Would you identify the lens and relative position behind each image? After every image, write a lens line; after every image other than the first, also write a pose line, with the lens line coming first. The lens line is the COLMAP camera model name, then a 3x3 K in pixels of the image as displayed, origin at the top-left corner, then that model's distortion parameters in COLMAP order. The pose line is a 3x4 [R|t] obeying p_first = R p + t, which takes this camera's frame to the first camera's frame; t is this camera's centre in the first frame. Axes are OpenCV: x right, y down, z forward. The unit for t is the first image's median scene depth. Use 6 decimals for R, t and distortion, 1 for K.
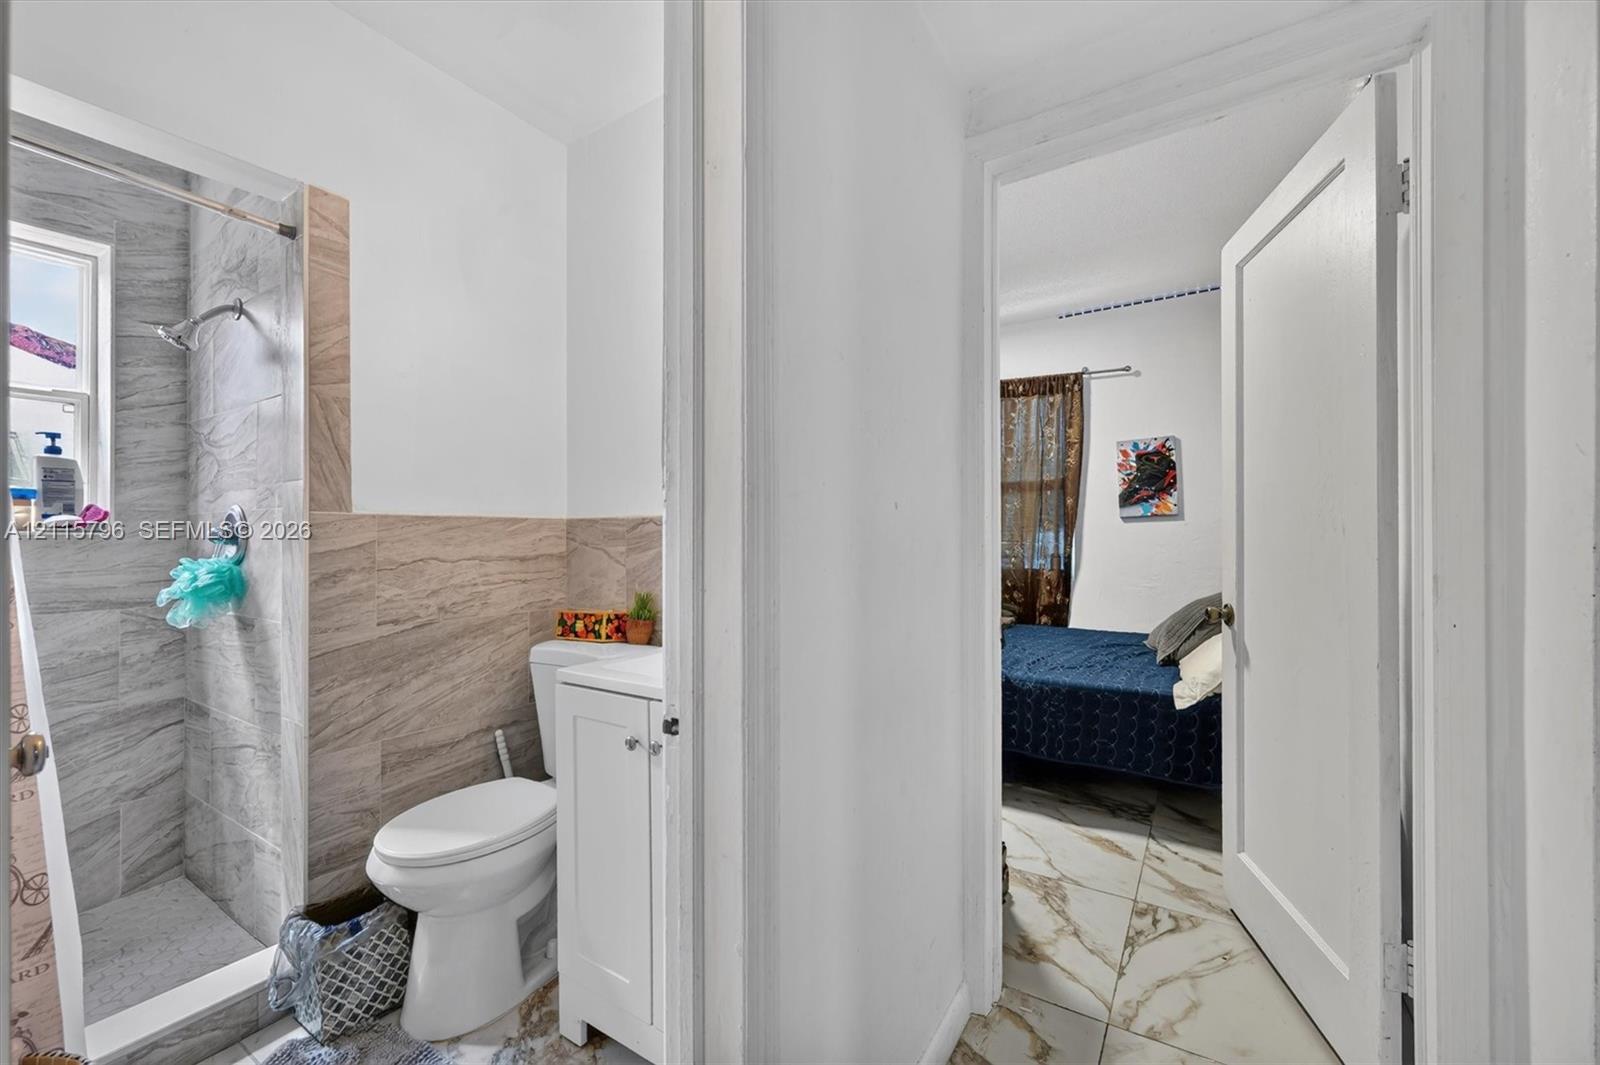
lens RADIAL K [[641.4, 0, 795.7], [0, 641.4, 527.6], [0, 0, 1]] dist [-0.002732, -0.000177]
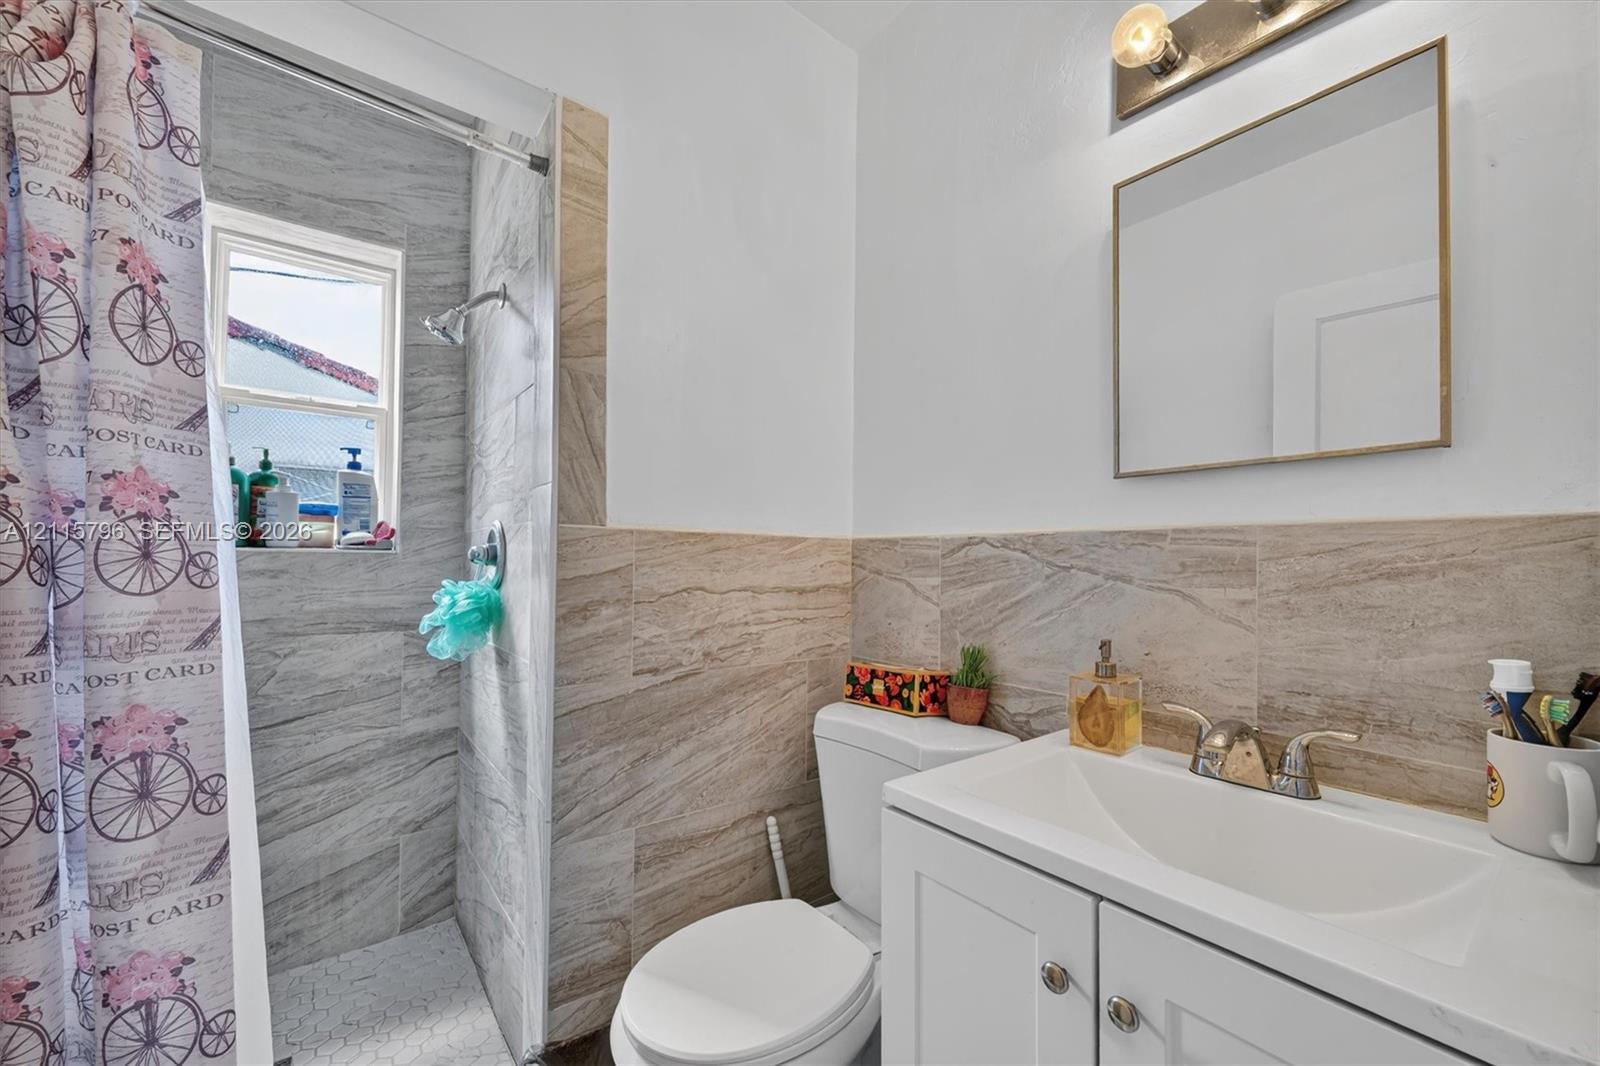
lens RADIAL K [[641.4, 0, 799.3], [0, 641.4, 546.3], [0, 0, 1]] dist [-0.002732, -0.000177]
pose [[0.941806, 0.007218, -0.336079, -0.187668], [-0.011603, 0.999872, -0.011040, 0.005101], [0.335956, 0.014297, 0.941769, 0.306825]]
